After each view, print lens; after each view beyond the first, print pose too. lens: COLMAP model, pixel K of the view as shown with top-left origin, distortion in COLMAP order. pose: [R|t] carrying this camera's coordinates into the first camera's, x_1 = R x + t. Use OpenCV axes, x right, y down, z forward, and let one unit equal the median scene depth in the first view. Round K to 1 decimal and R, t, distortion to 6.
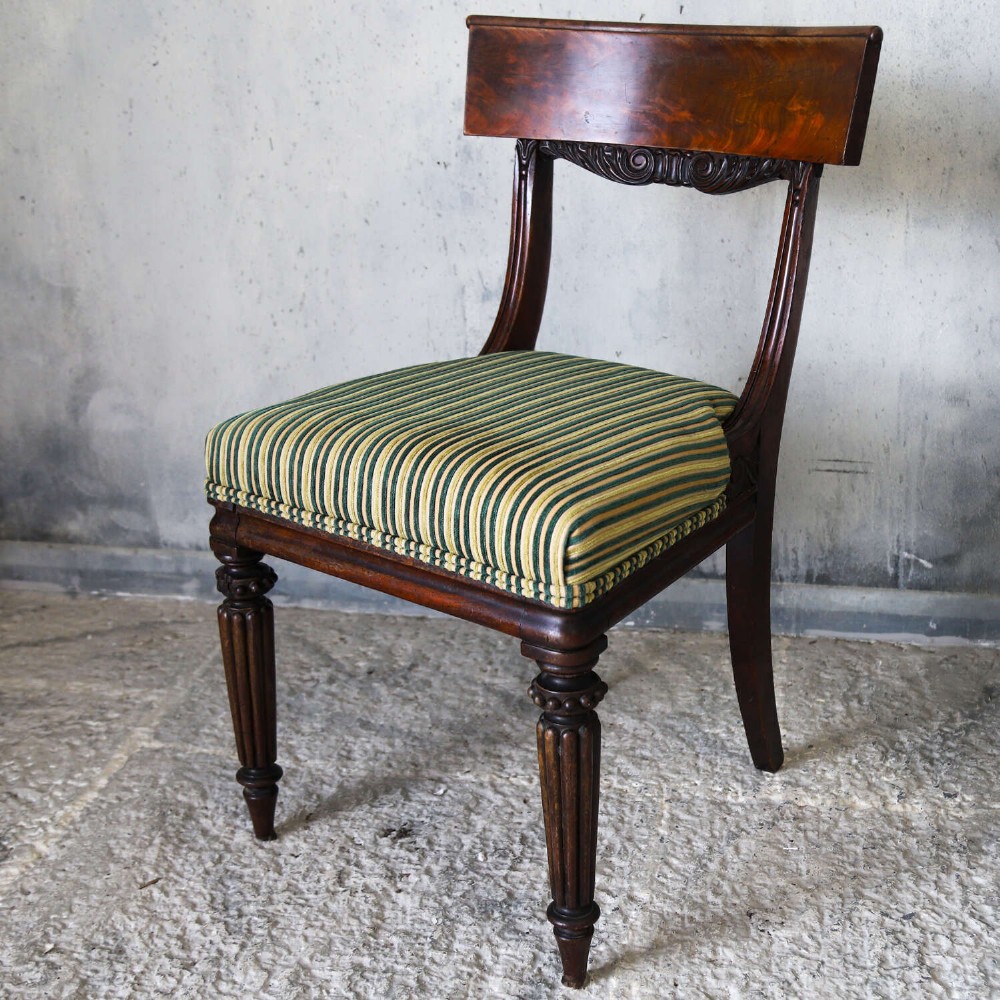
lens RADIAL K [[1478.6, 0, 594.9], [0, 1478.6, 500.2], [0, 0, 1]] dist [0.005600, 0.035004]
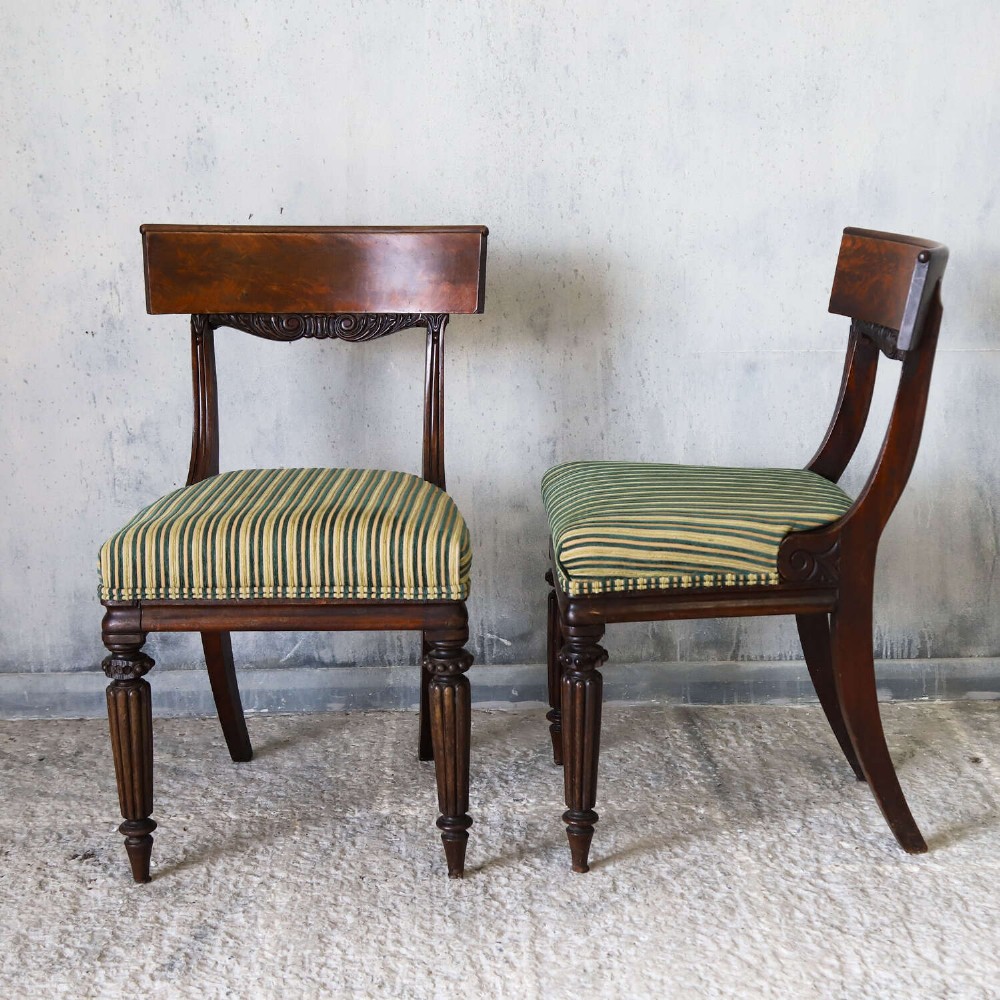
lens RADIAL K [[1762.2, 0, 545.9], [0, 1762.2, 498.9], [0, 0, 1]] dist [0.029025, 0.069880]
pose [[0.981738, -0.043203, 0.185268, -0.012228], [0.065116, 0.991360, -0.113869, 0.119296], [-0.178748, 0.123854, 0.976068, -0.570981]]
